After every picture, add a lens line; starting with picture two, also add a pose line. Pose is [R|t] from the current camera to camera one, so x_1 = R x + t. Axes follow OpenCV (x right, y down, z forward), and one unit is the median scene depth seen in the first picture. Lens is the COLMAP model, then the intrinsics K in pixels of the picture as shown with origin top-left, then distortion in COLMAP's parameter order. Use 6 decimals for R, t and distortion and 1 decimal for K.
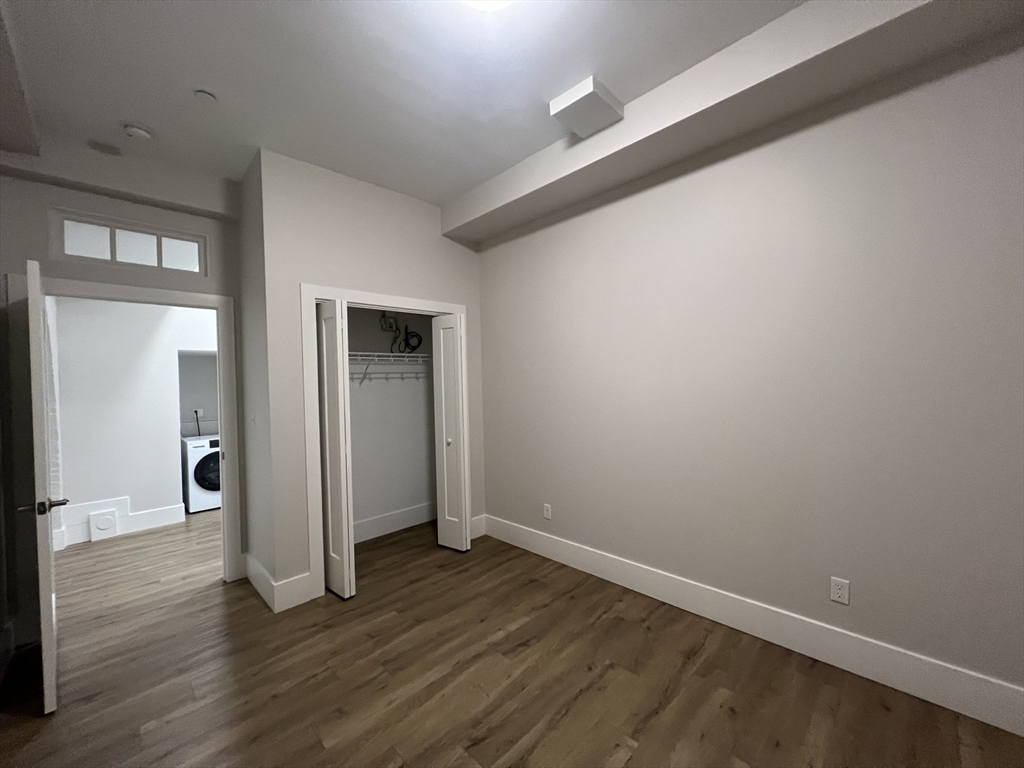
lens RADIAL K [[409.0, 0, 508.1], [0, 409.0, 383.3], [0, 0, 1]] dist [-0.002066, 0.000644]
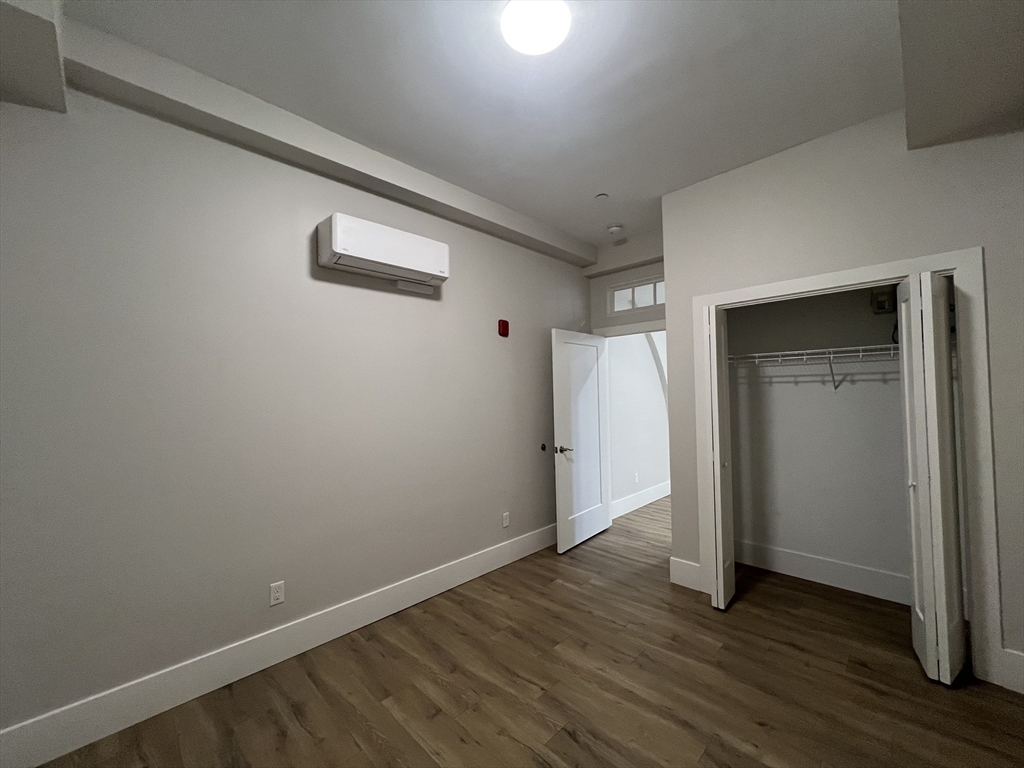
lens RADIAL K [[409.0, 0, 513.0], [0, 409.0, 382.6], [0, 0, 1]] dist [-0.002066, 0.000644]
pose [[0.016711, 0.000875, -0.999860, 0.543703], [0.006028, 0.999981, 0.000976, -0.017551], [0.999842, -0.006044, 0.016705, 0.468975]]
